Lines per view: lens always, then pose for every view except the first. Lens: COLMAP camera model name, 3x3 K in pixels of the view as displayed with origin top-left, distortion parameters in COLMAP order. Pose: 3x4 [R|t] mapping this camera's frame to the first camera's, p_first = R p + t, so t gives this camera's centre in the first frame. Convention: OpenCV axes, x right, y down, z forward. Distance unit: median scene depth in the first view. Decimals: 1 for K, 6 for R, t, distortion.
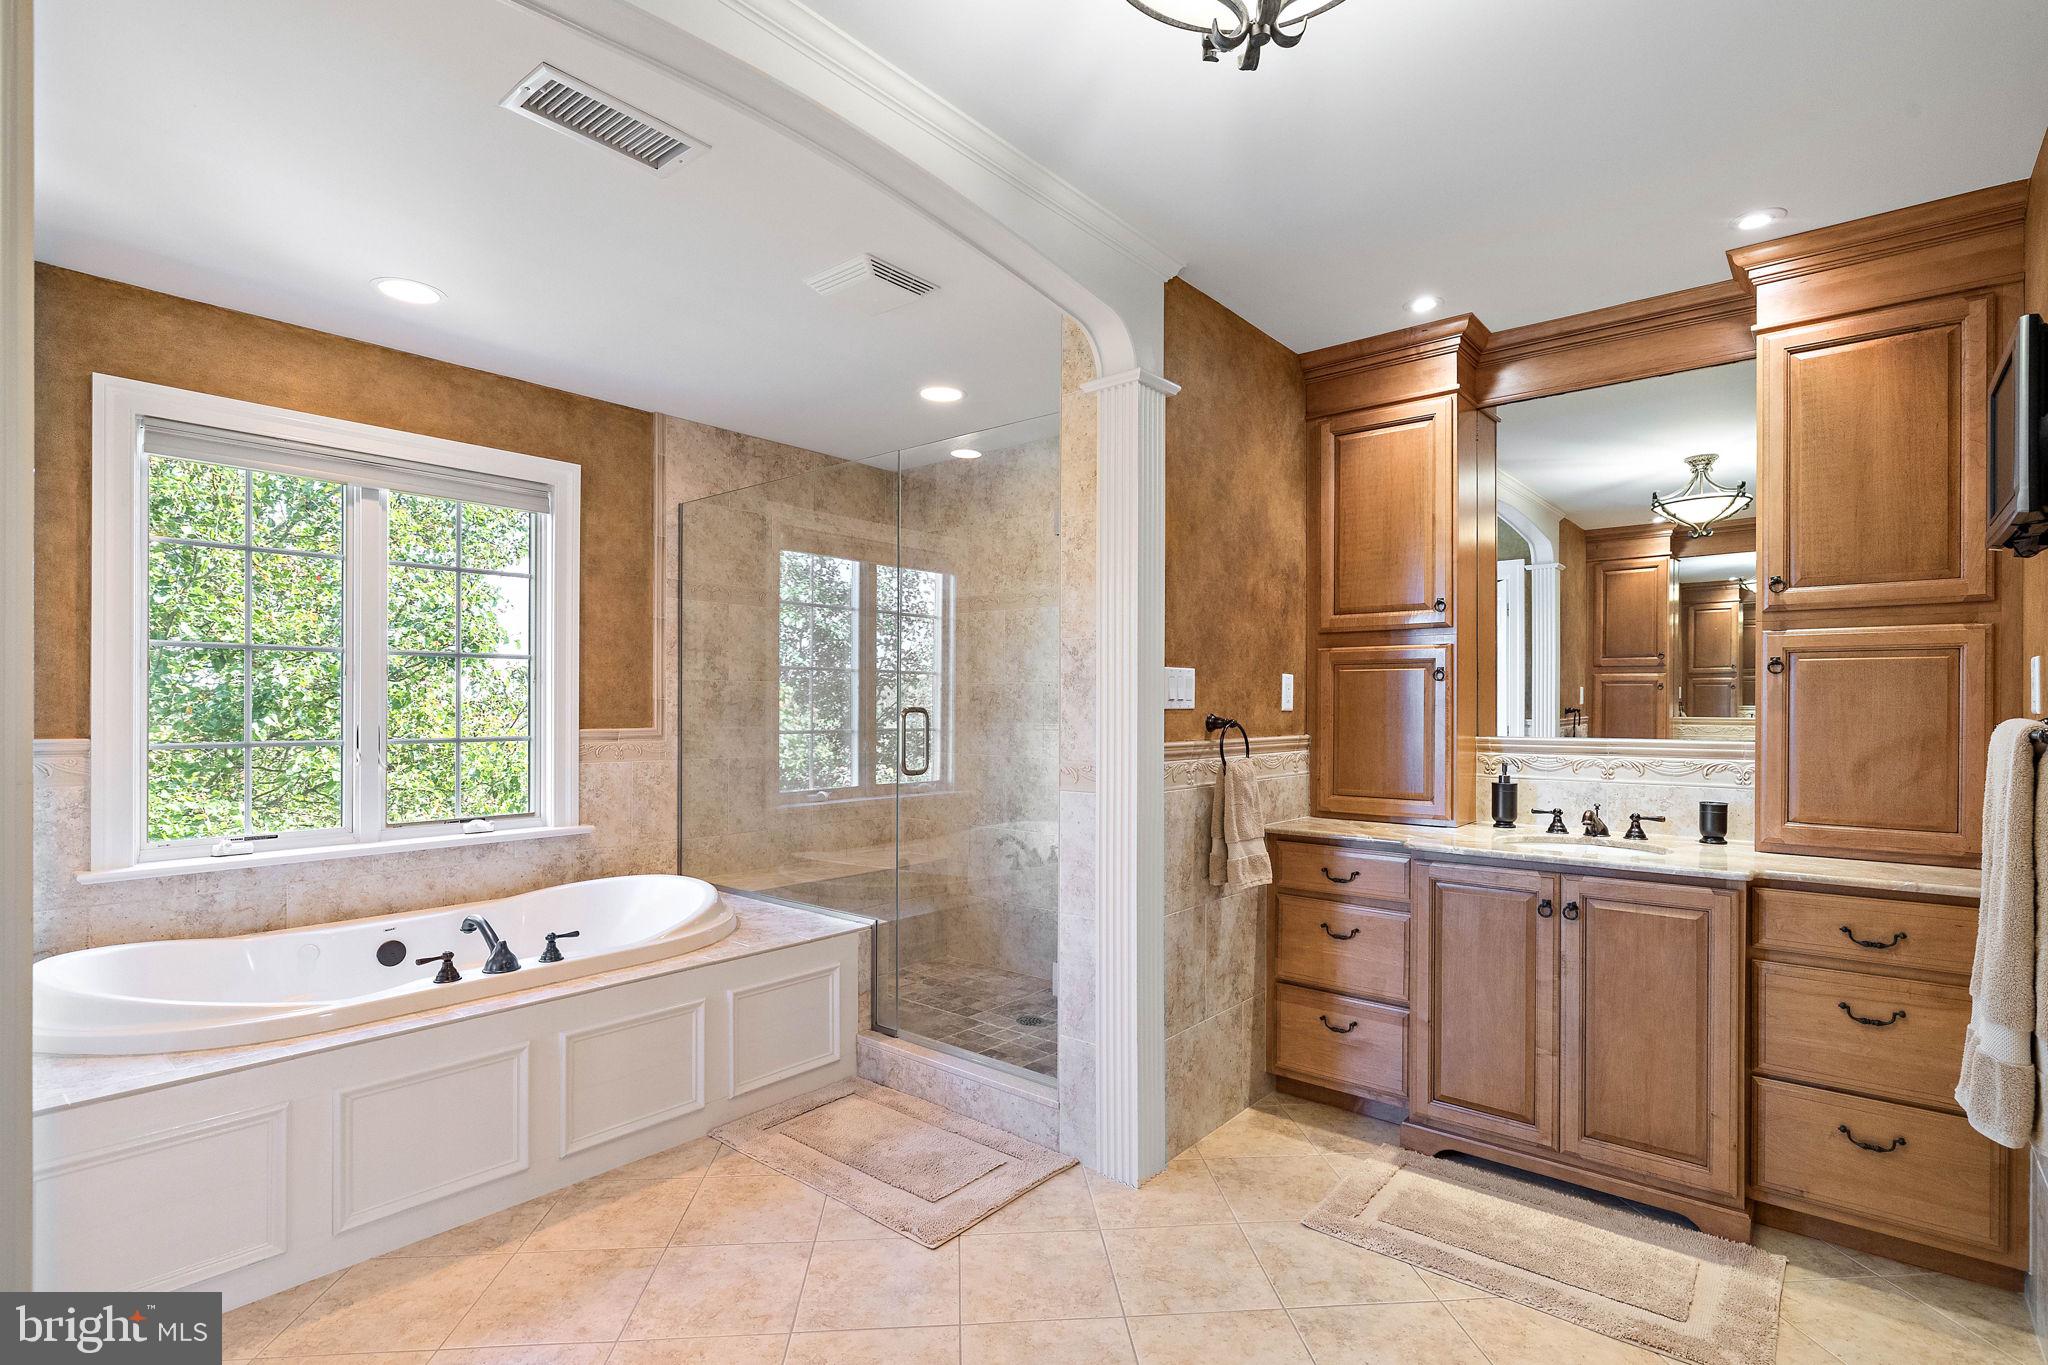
lens RADIAL K [[992.7, 0, 1009.8], [0, 992.7, 696.3], [0, 0, 1]] dist [0.001582, 0.000150]
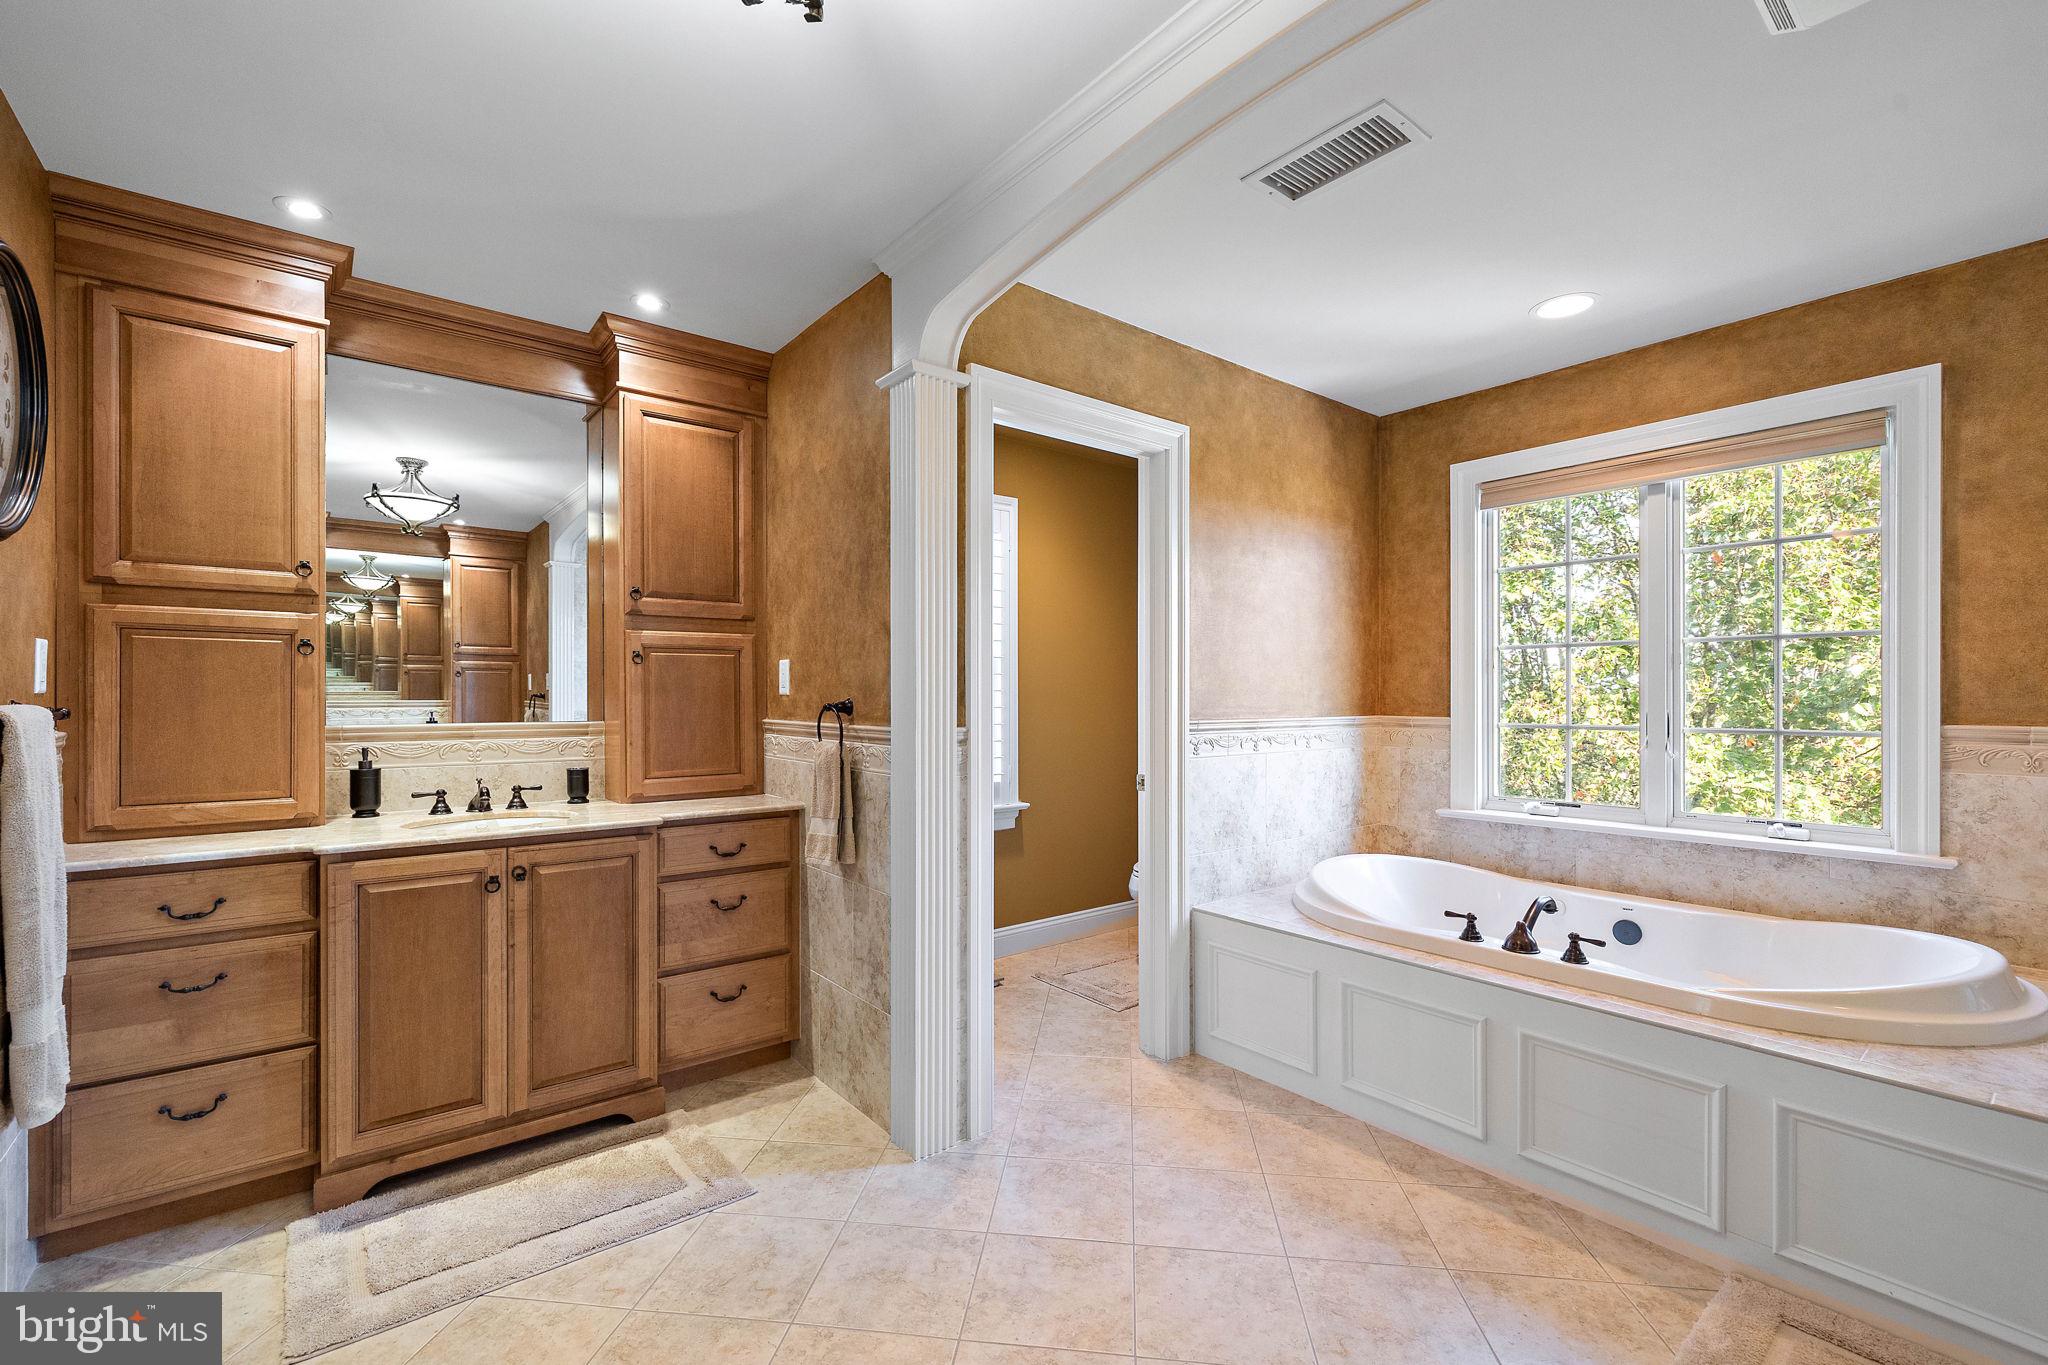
lens RADIAL K [[869.4, 0, 1013.8], [0, 869.4, 693.8], [0, 0, 1]] dist [0.004992, -0.000519]
pose [[0.191935, -0.002072, 0.981406, -0.209749], [-0.015244, 0.999871, 0.005092, 0.003440], [-0.981289, -0.015938, 0.191878, 0.277943]]
